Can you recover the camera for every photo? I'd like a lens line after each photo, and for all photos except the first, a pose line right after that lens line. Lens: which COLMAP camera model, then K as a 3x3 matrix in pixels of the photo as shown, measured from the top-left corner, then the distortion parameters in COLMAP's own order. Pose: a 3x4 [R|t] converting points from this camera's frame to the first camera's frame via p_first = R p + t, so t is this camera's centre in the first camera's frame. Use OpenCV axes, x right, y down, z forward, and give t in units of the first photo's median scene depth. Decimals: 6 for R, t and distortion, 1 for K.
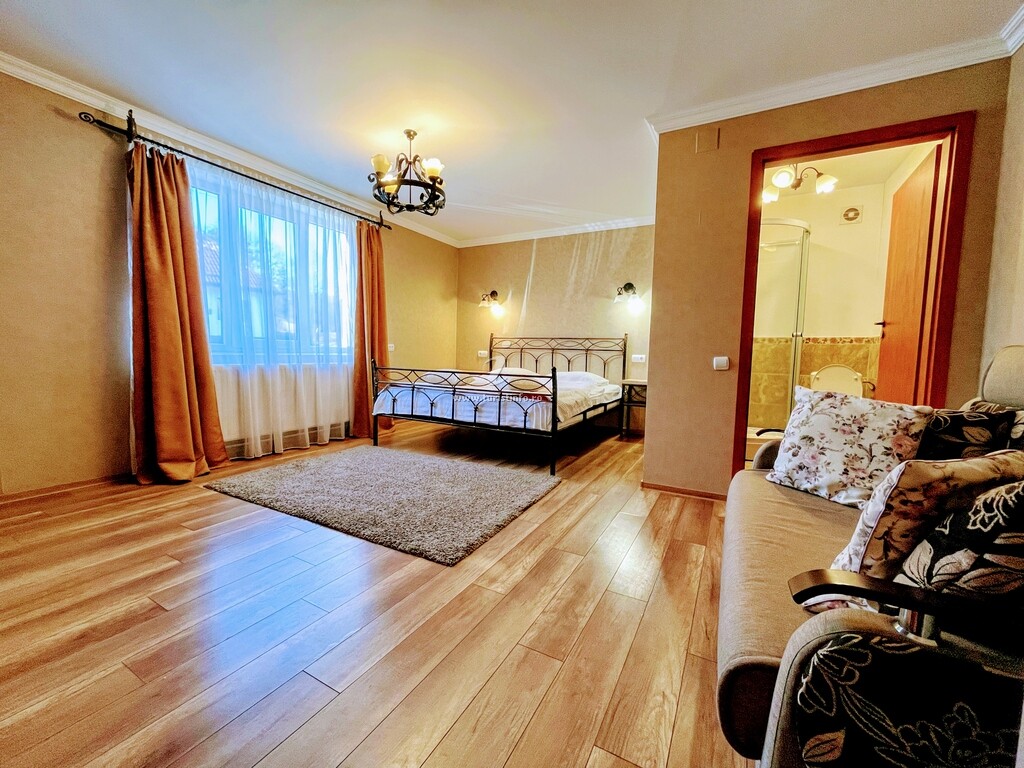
lens RADIAL K [[416.2, 0, 512.0], [0, 416.2, 384.0], [0, 0, 1]] dist [-0.001692, -0.000086]
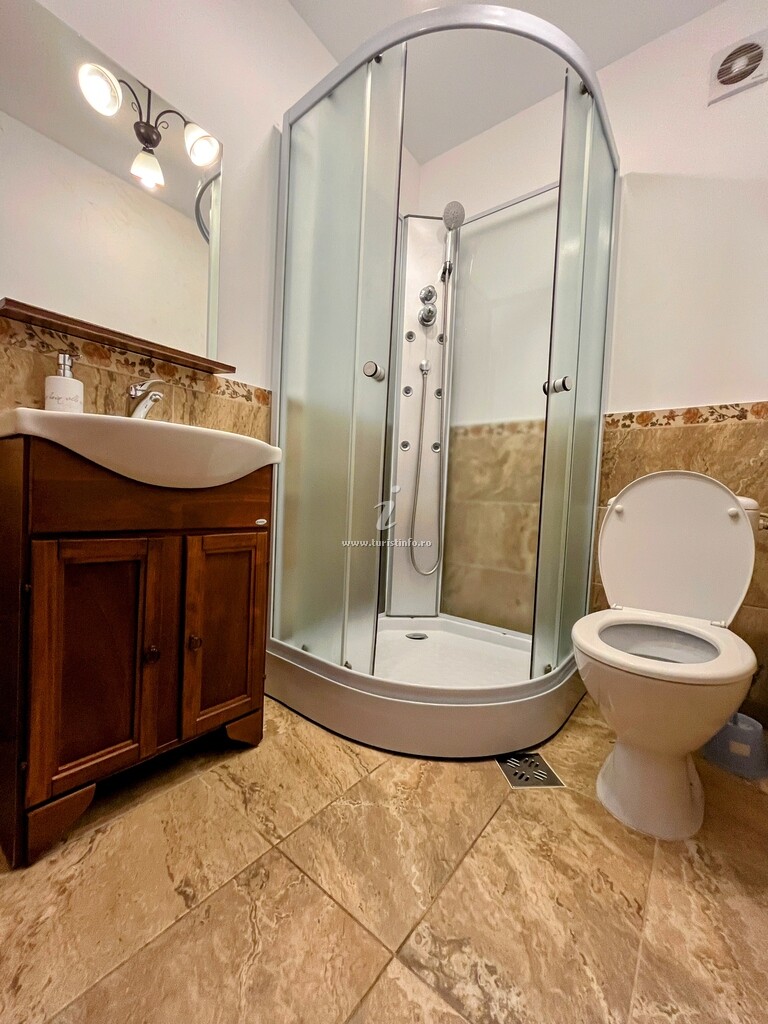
lens RADIAL K [[416.2, 0, 384.0], [0, 416.2, 512.0], [0, 0, 1]] dist [-0.001692, -0.000086]
pose [[0.985834, 0.036208, -0.163770, 0.573425], [-0.044256, 0.997972, -0.045762, 0.010330], [0.161781, 0.052361, 0.985437, 0.602541]]
